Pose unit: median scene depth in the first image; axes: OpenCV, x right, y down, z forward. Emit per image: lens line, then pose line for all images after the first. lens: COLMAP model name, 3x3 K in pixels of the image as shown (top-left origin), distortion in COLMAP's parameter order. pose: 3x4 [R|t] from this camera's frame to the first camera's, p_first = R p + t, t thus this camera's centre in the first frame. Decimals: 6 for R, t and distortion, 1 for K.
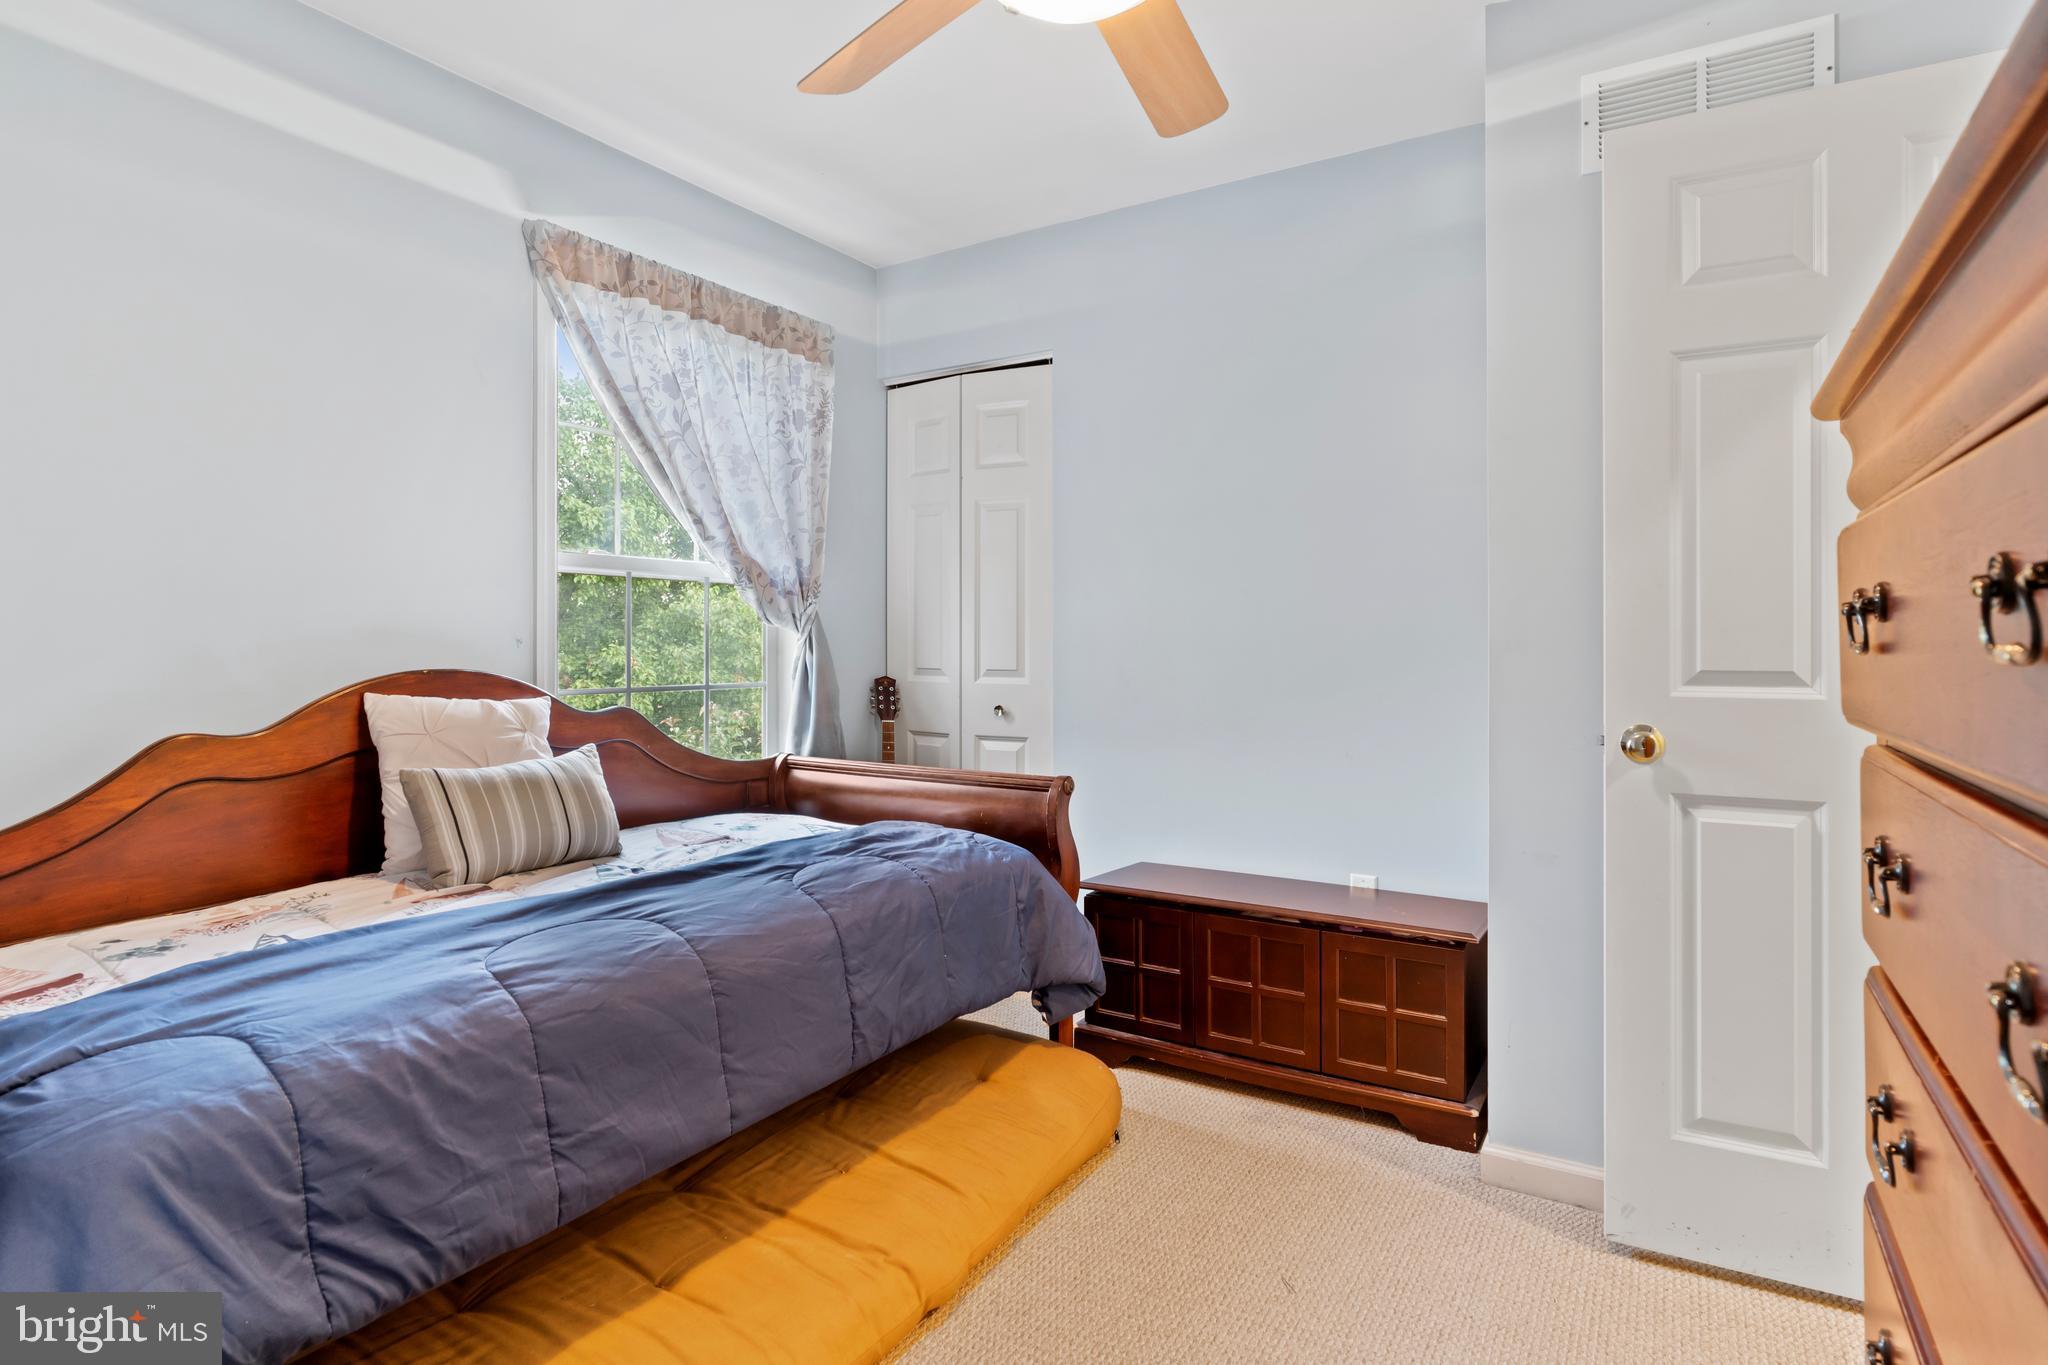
lens RADIAL K [[1053.4, 0, 1023.7], [0, 1053.4, 669.7], [0, 0, 1]] dist [-0.009922, 0.005797]
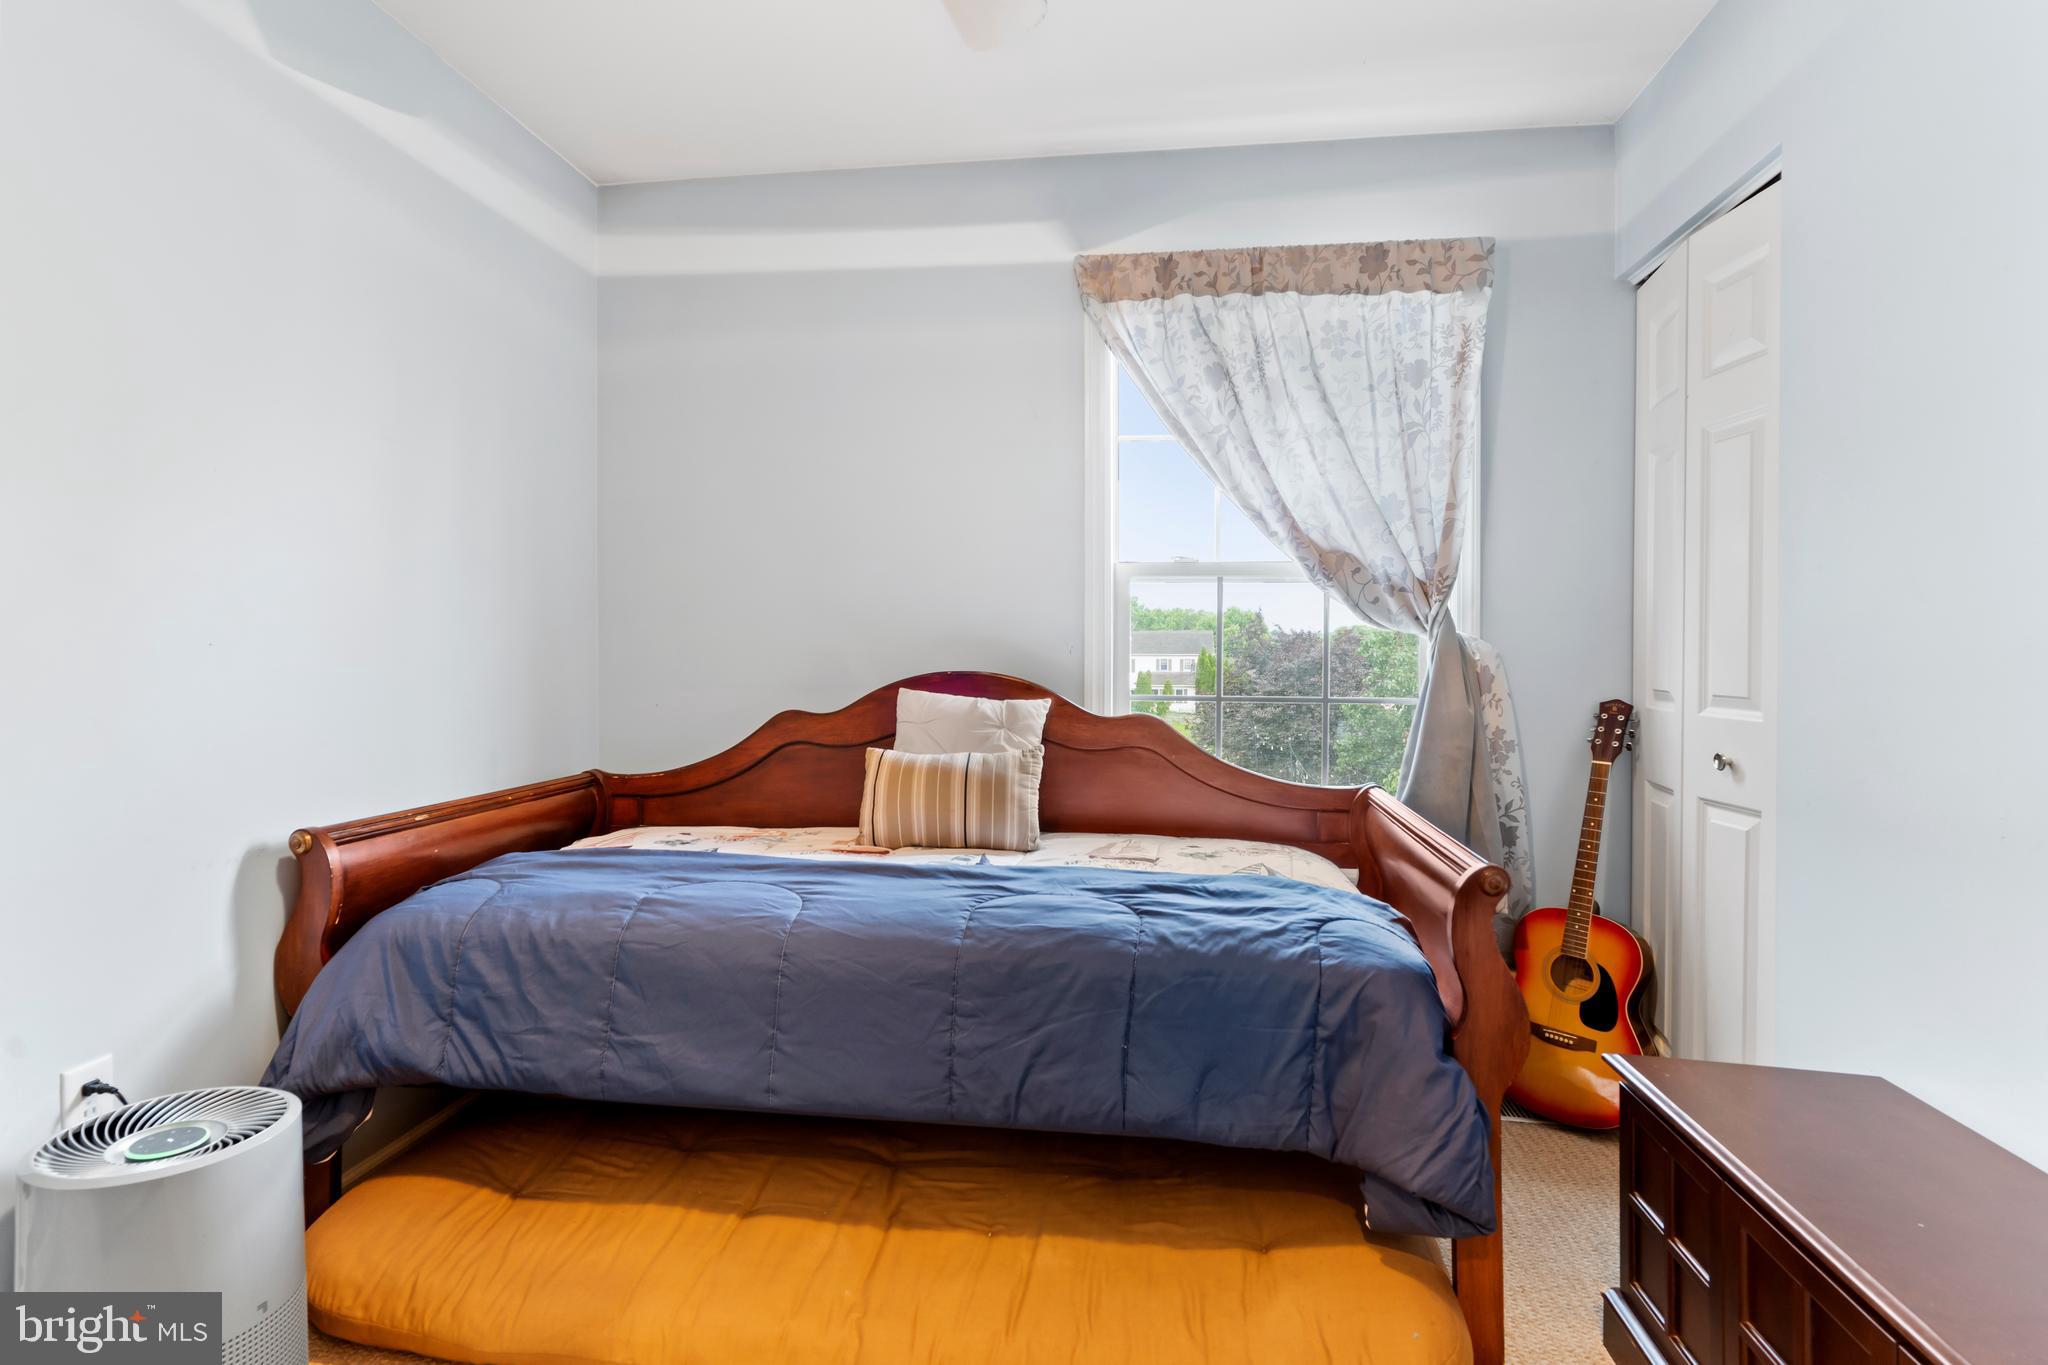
lens RADIAL K [[1053.4, 0, 1010.4], [0, 1053.4, 685.7], [0, 0, 1]] dist [-0.009922, 0.005797]
pose [[0.410400, 0.033969, -0.911273, 0.490715], [-0.027302, 0.999316, 0.024955, -0.013332], [0.911497, 0.014638, 0.411046, 0.484733]]
